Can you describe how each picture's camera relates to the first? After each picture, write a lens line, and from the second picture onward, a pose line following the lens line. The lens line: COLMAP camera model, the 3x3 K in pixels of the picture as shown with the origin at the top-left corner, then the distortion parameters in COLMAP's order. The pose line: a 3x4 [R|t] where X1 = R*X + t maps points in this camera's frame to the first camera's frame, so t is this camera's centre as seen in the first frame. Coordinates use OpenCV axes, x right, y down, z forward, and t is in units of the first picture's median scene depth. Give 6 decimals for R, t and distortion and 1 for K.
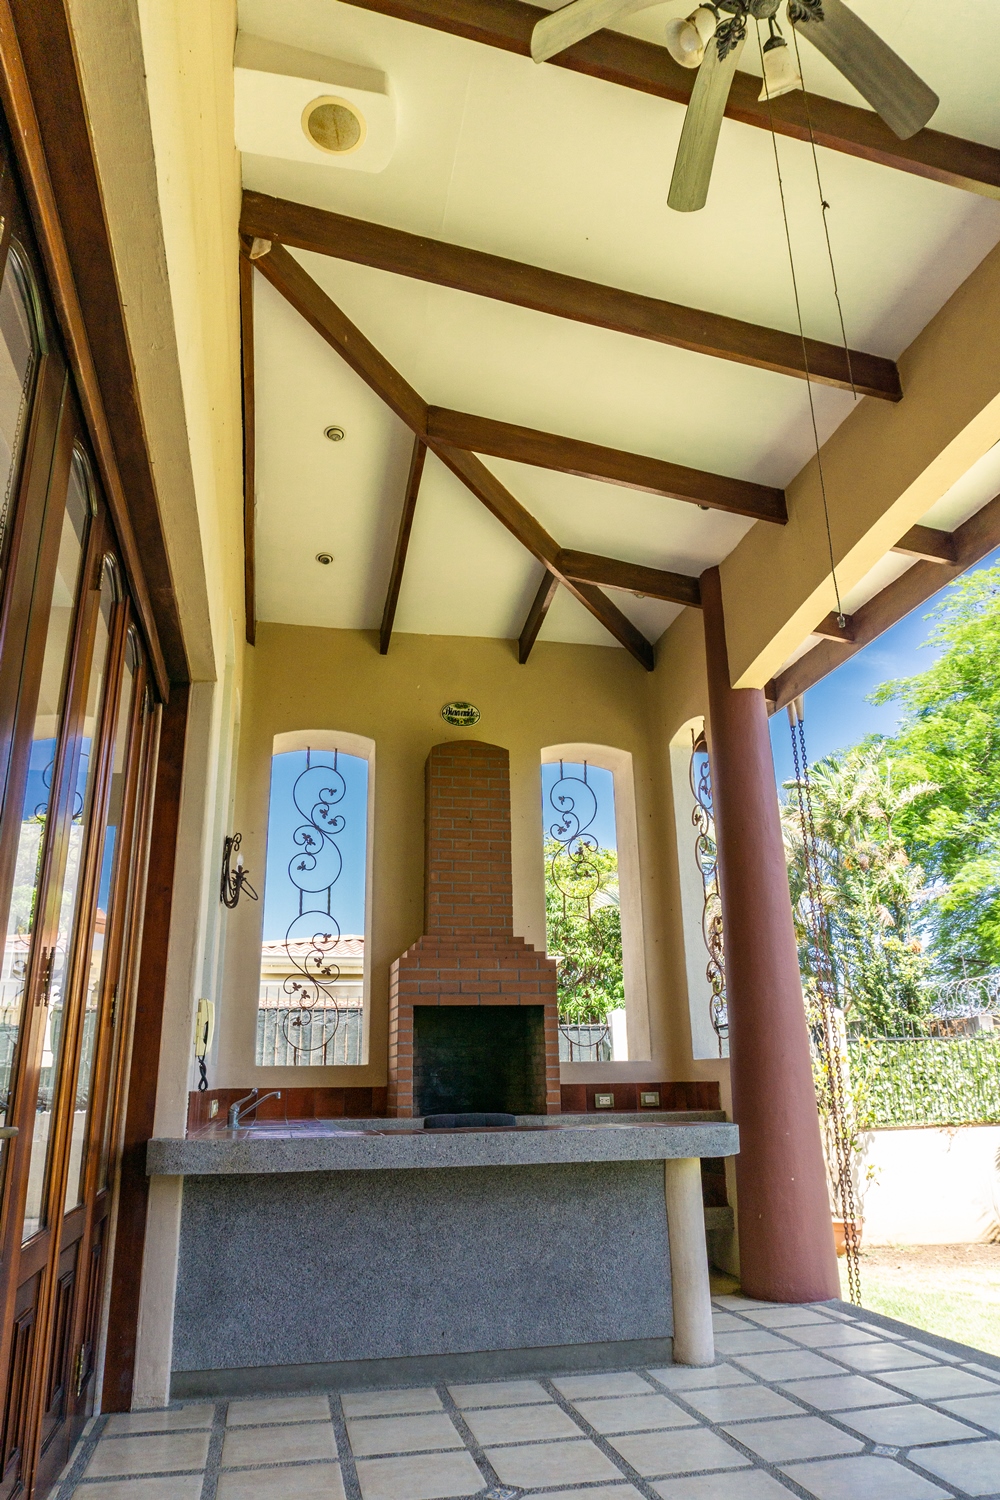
lens RADIAL K [[1021.9, 0, 500.0], [0, 1021.9, 750.0], [0, 0, 1]] dist [0.090226, -0.065547]
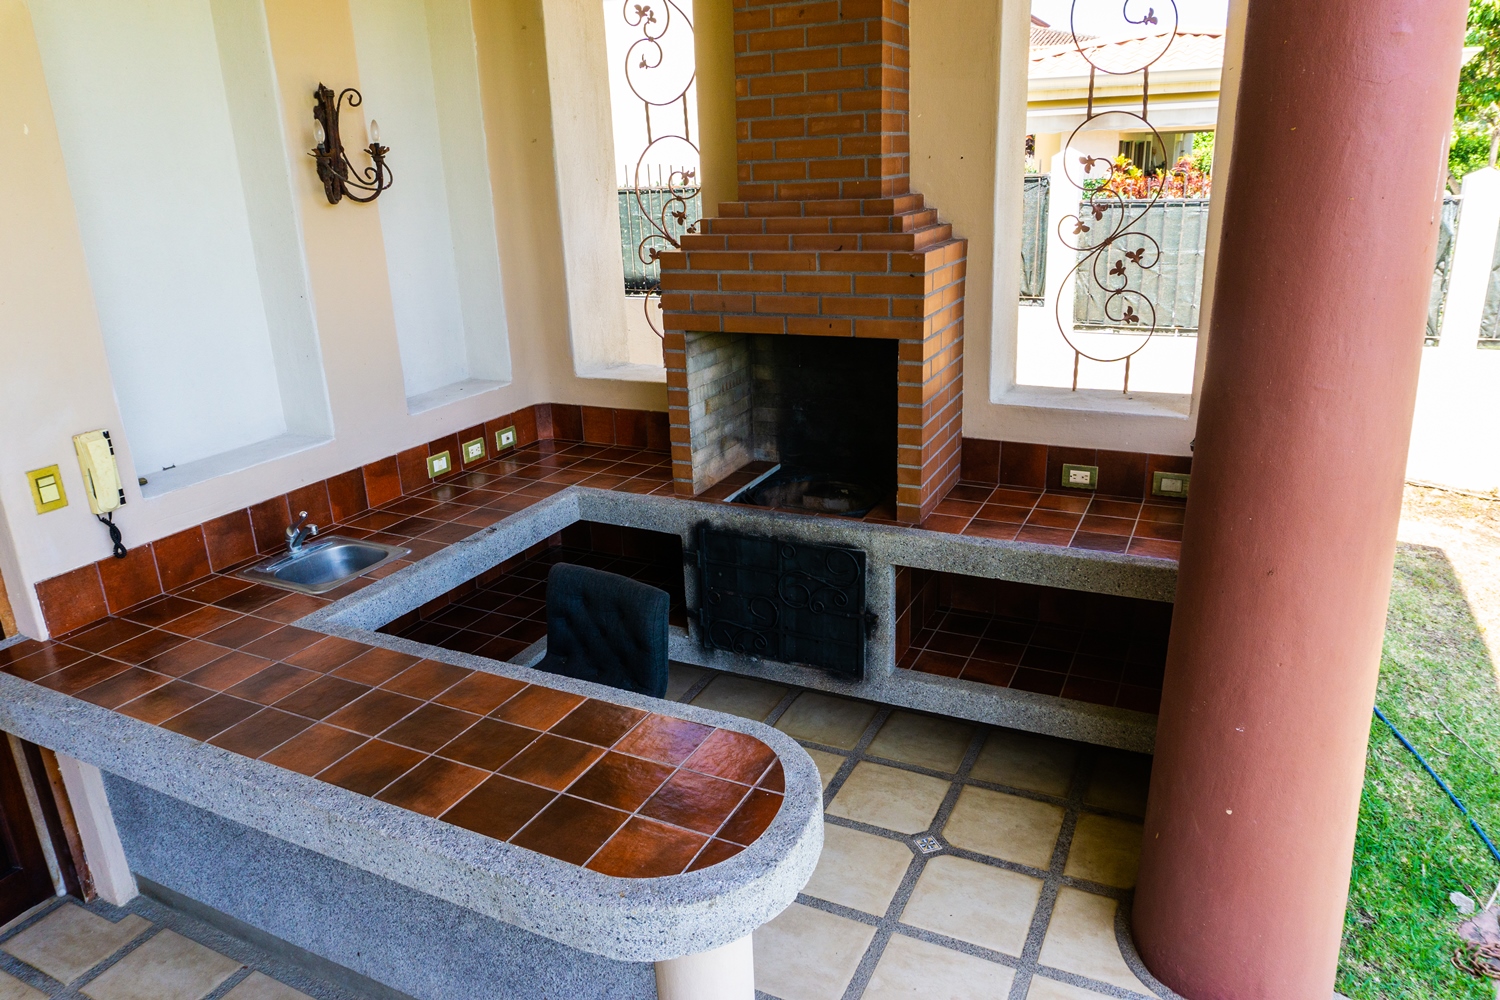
lens RADIAL K [[992.9, 0, 750.0], [0, 992.9, 500.0], [0, 0, 1]] dist [-0.008134, -0.063276]
pose [[0.779048, 0.186569, -0.598561, 0.288243], [0.218573, 0.813985, 0.538196, 0.021746], [0.587630, -0.550110, 0.593354, 0.573557]]
